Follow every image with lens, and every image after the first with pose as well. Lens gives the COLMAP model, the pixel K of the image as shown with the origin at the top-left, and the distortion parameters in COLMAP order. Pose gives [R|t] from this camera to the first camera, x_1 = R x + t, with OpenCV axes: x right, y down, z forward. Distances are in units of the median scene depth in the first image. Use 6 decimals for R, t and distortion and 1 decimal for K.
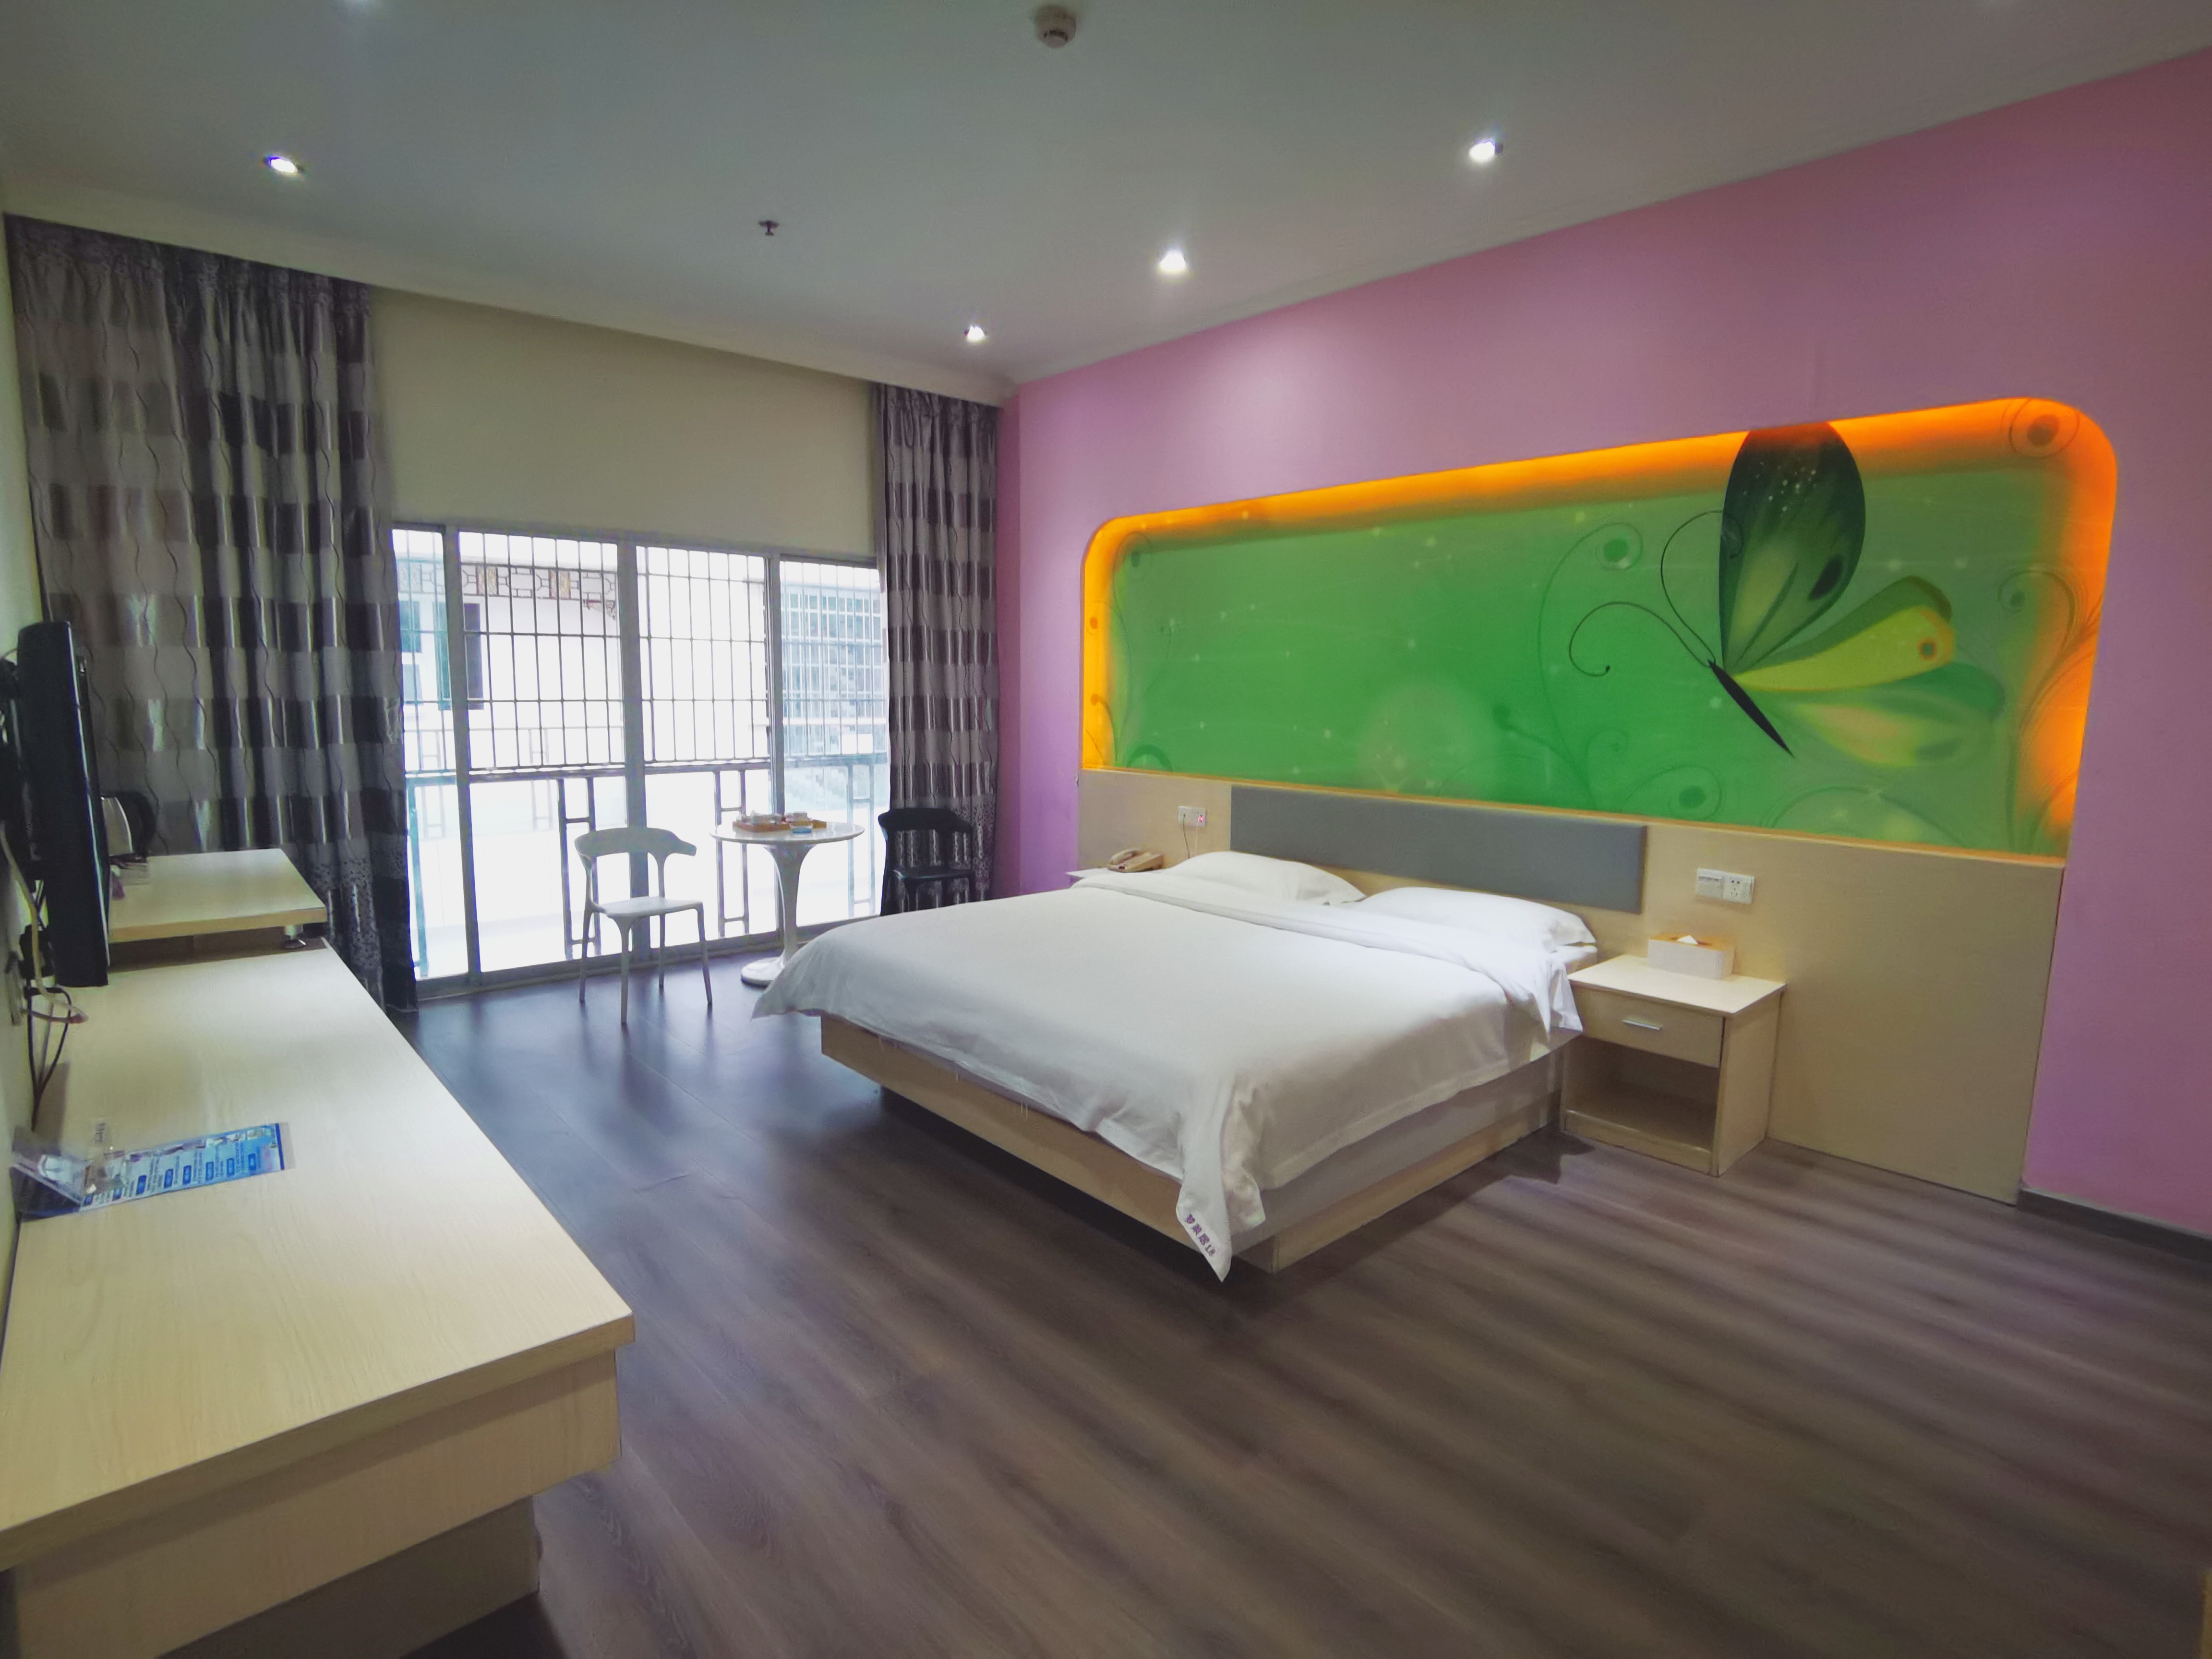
lens RADIAL K [[1114.4, 0, 1093.6], [0, 1114.4, 834.4], [0, 0, 1]] dist [-0.033583, -0.009528]
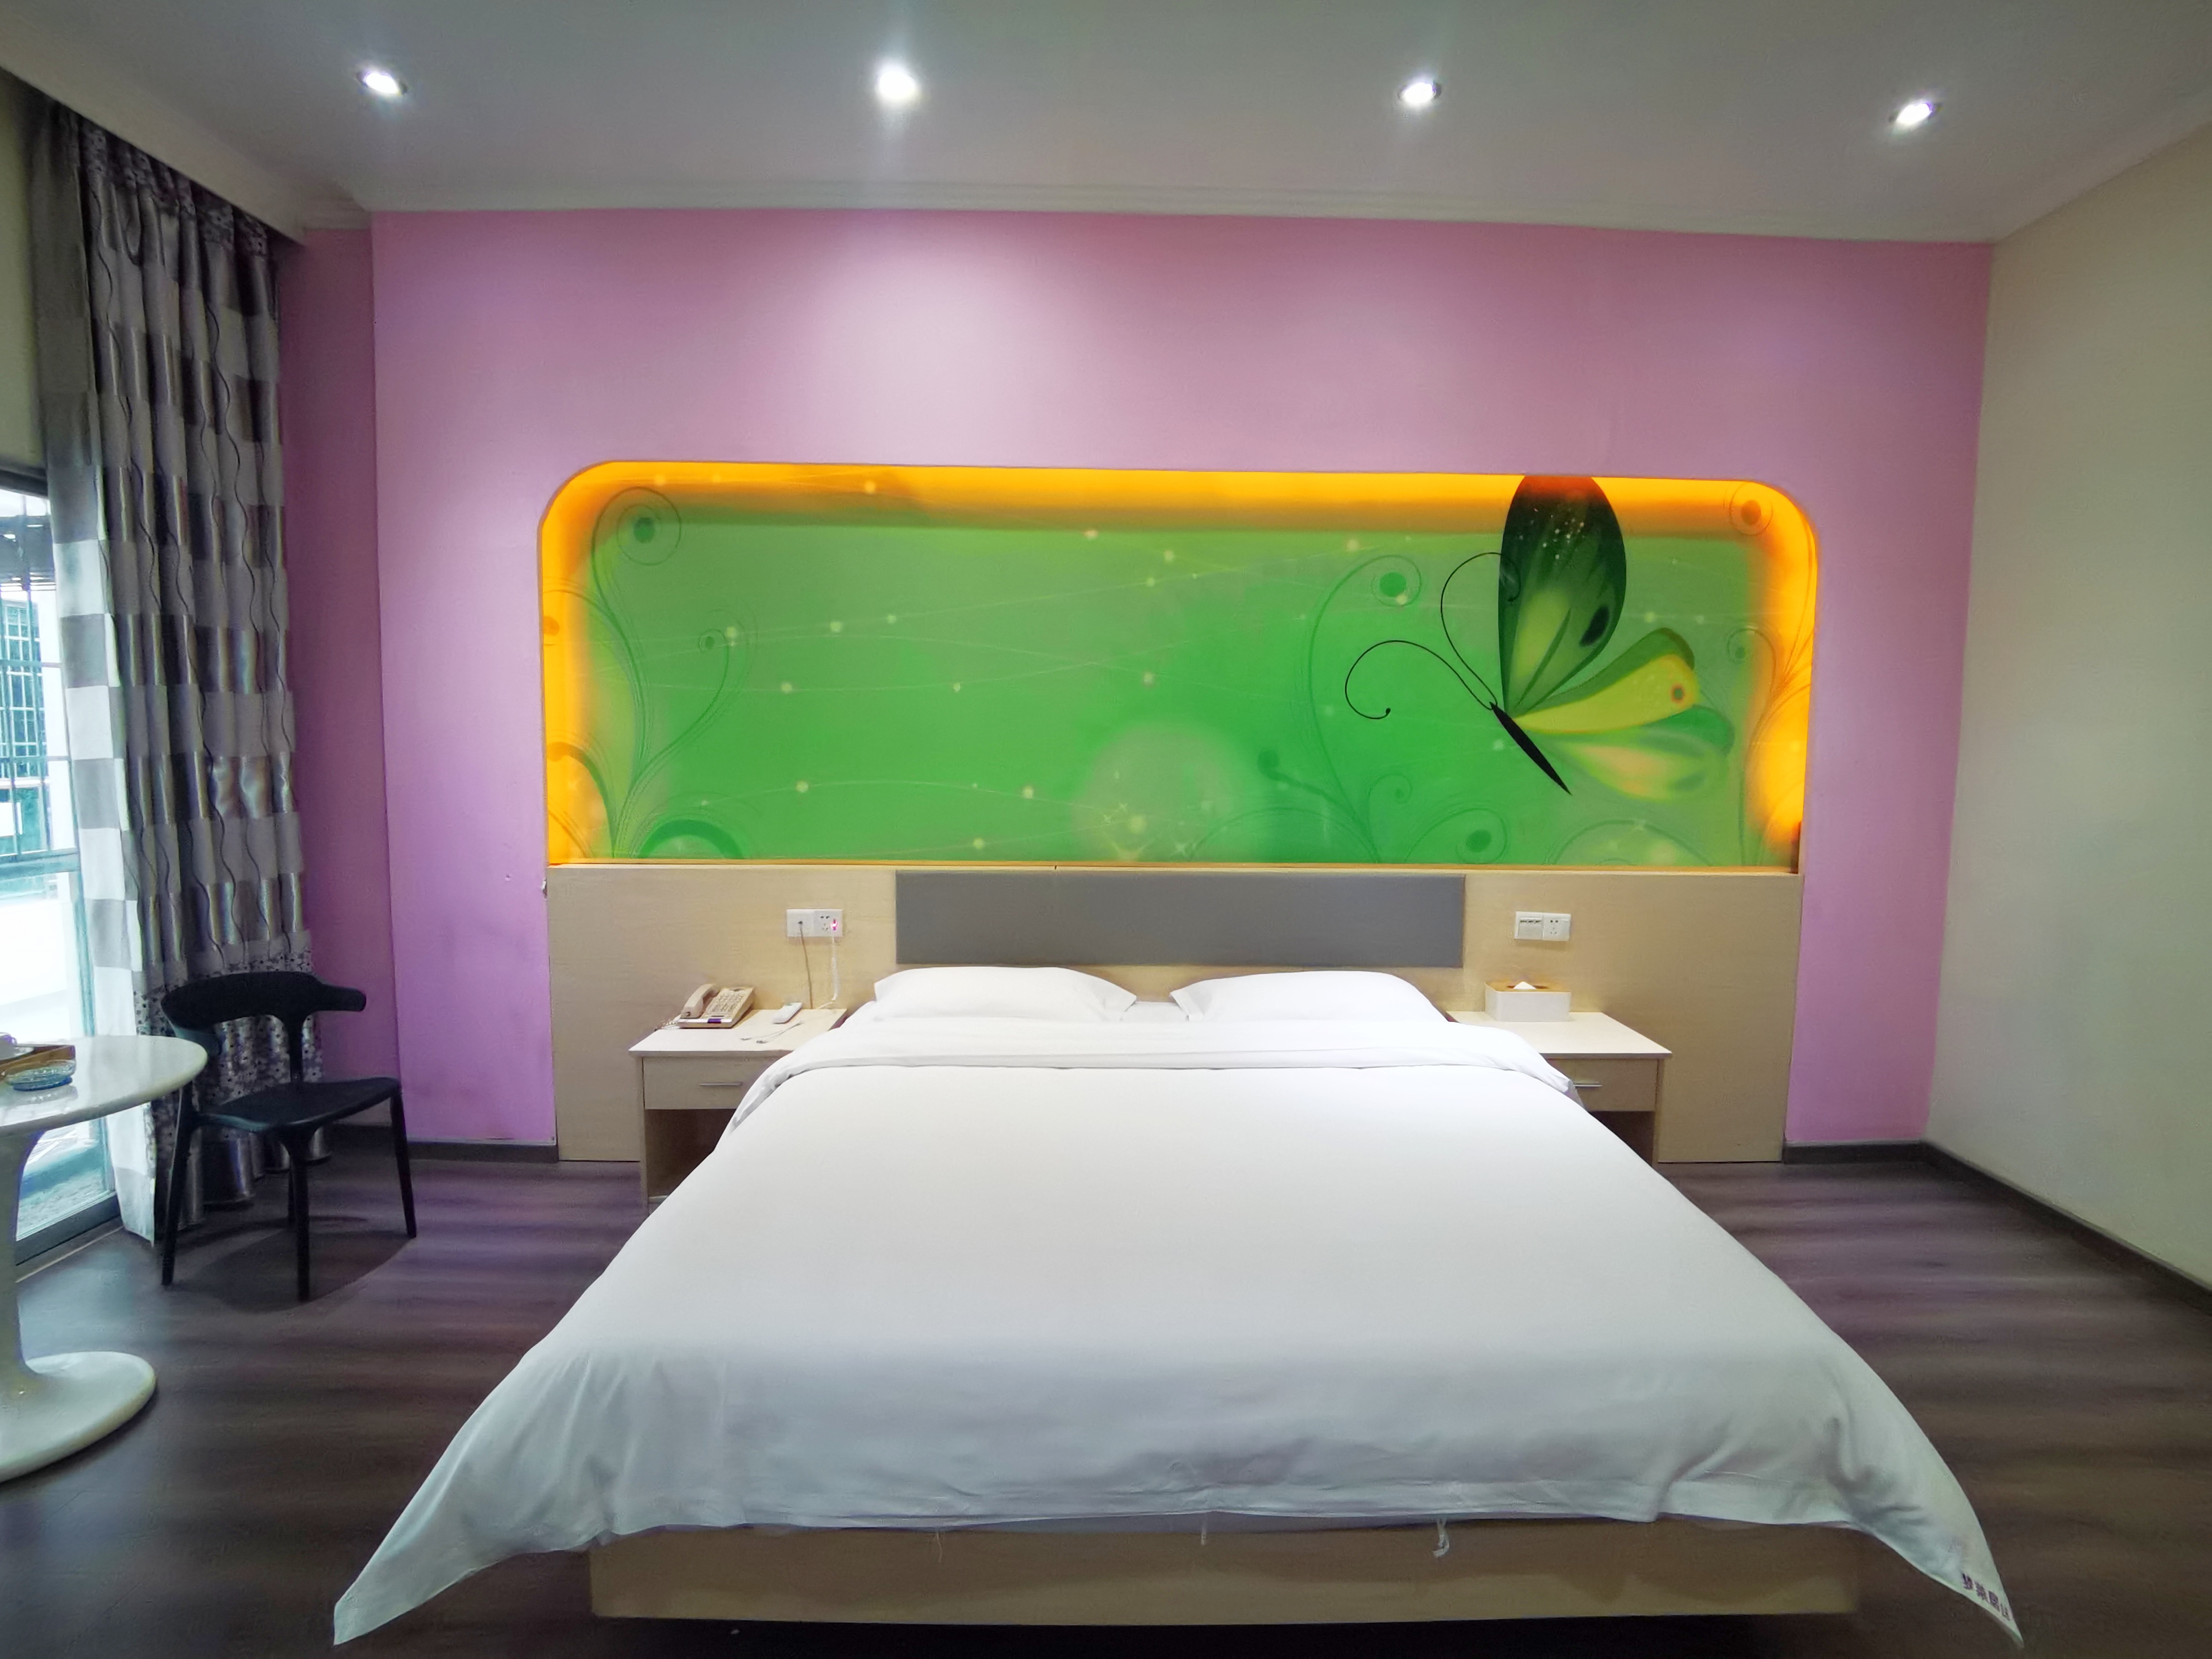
lens RADIAL K [[1114.4, 0, 1111.0], [0, 1114.4, 839.0], [0, 0, 1]] dist [-0.033583, -0.009528]
pose [[0.654571, -0.077180, 0.752050, -0.436031], [0.100656, 0.994816, 0.014485, -0.086375], [-0.749269, 0.066217, 0.658947, 0.623017]]
